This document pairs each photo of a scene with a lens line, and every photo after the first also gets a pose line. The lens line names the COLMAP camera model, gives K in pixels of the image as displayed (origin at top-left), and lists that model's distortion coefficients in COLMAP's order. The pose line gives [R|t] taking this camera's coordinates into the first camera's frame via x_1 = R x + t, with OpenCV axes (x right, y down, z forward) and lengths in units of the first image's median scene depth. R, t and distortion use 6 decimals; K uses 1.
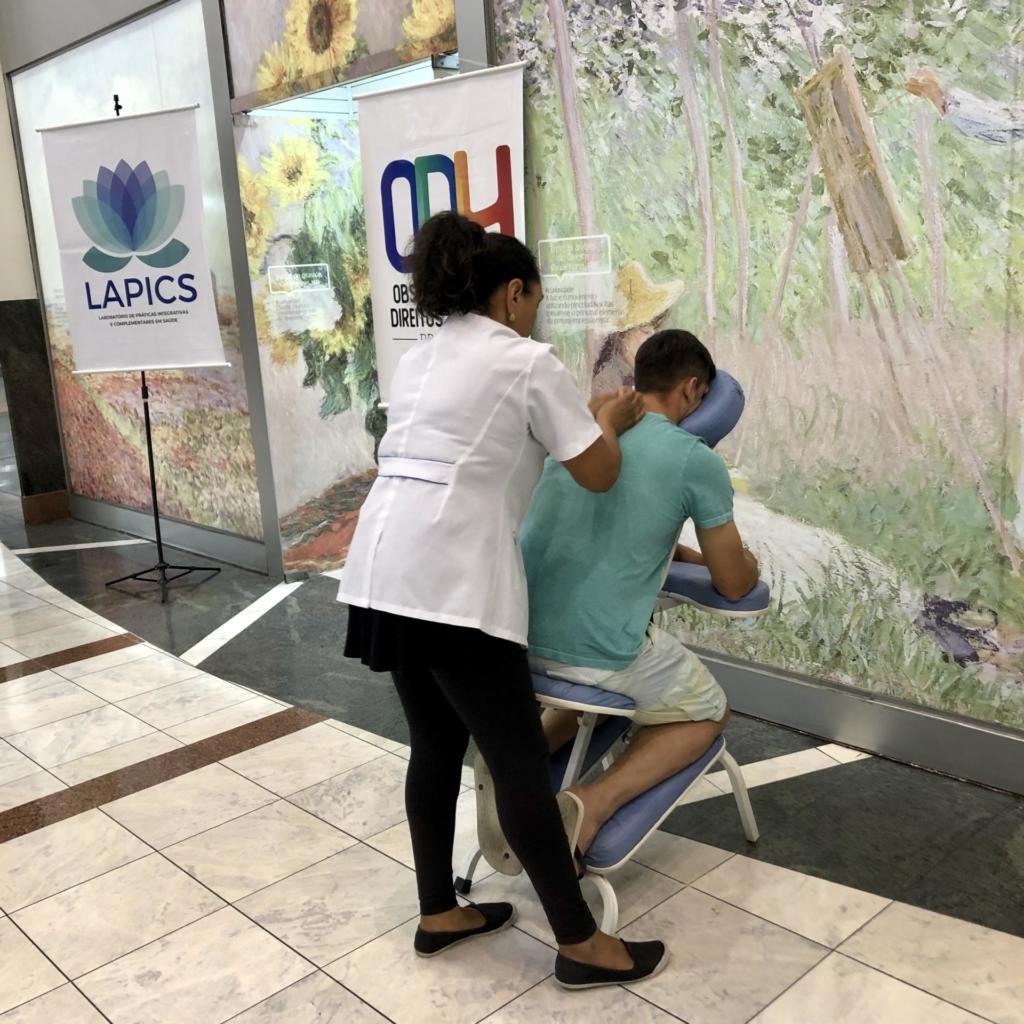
lens RADIAL K [[1136.4, 0, 513.4], [0, 1136.4, 504.4], [0, 0, 1]] dist [0.007445, 0.000000]
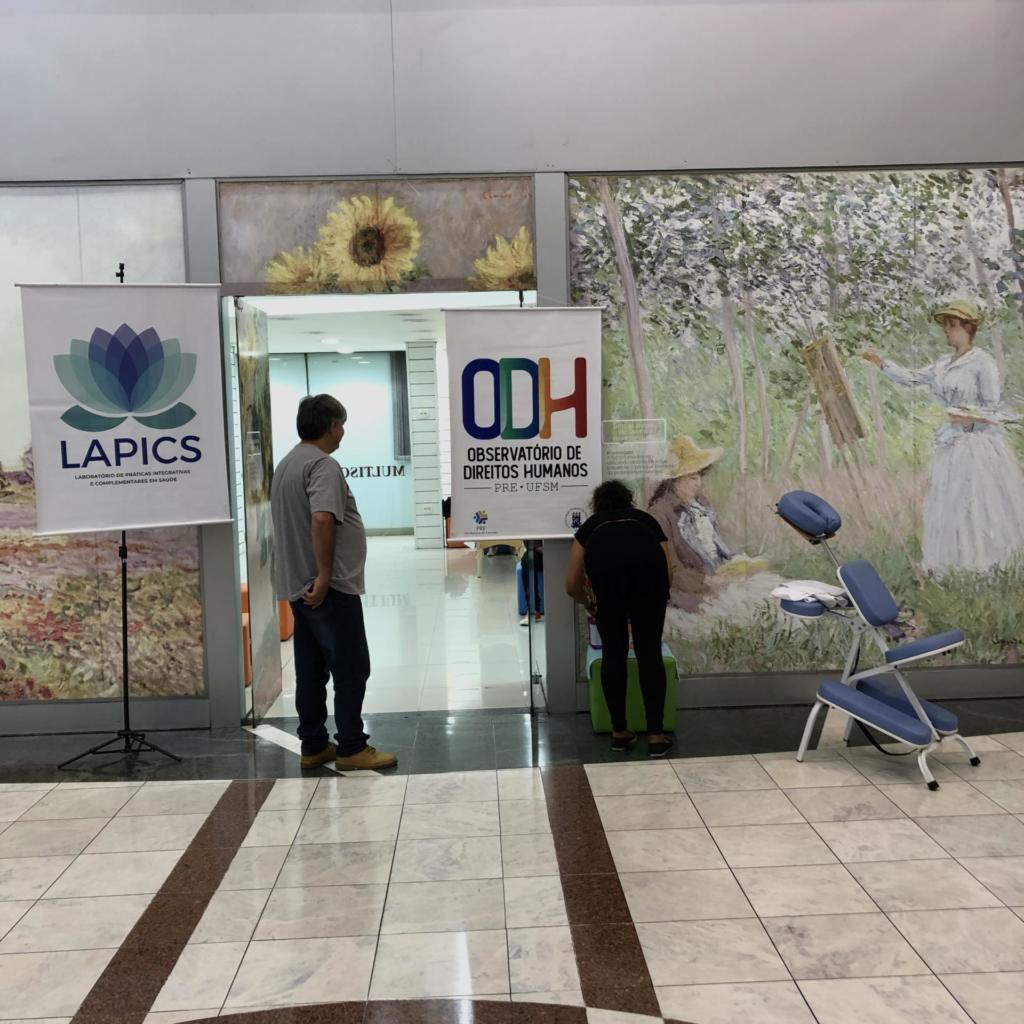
lens RADIAL K [[1136.4, 0, 520.2], [0, 1136.4, 485.6], [0, 0, 1]] dist [0.007445, 0.000000]
pose [[0.645927, 0.004799, 0.763384, -1.269384], [0.142996, 0.981520, -0.127164, 0.028617], [-0.749887, 0.191300, 0.633304, 0.161492]]
